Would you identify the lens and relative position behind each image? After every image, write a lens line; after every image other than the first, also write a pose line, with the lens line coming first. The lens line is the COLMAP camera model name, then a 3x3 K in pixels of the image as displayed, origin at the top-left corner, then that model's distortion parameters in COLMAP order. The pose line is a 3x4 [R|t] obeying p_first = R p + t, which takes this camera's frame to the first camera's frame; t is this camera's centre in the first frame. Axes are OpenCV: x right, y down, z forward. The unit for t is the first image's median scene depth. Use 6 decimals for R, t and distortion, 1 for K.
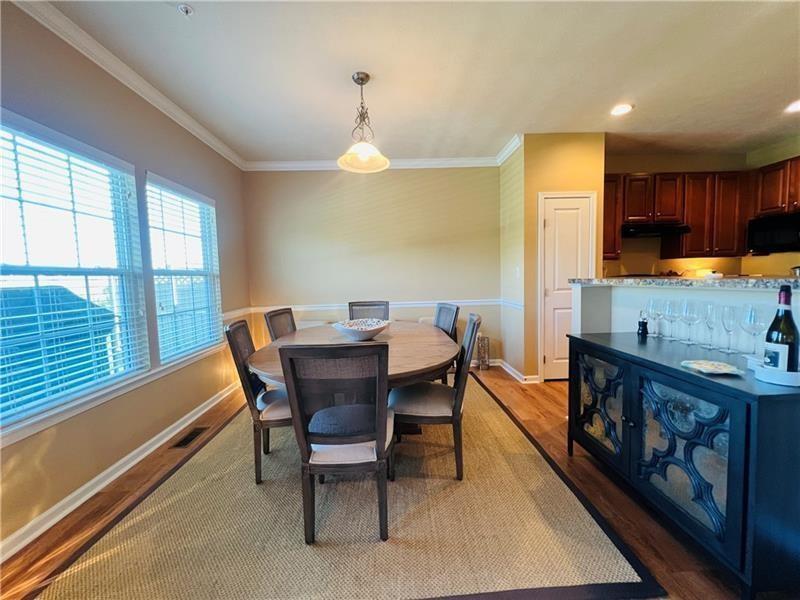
lens RADIAL K [[321.4, 0, 403.1], [0, 321.4, 297.3], [0, 0, 1]] dist [-0.002290, 0.000231]
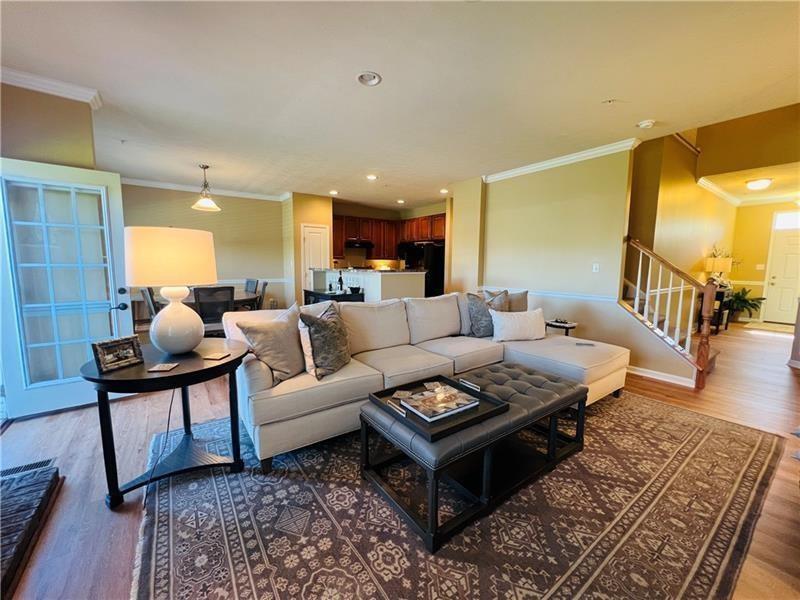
lens RADIAL K [[321.4, 0, 396.3], [0, 321.4, 300.5], [0, 0, 1]] dist [-0.002290, 0.000231]
pose [[0.834123, -0.031362, 0.550686, -0.181074], [0.006112, 0.998846, 0.047628, 0.050859], [-0.551544, -0.036362, 0.833353, -0.954502]]
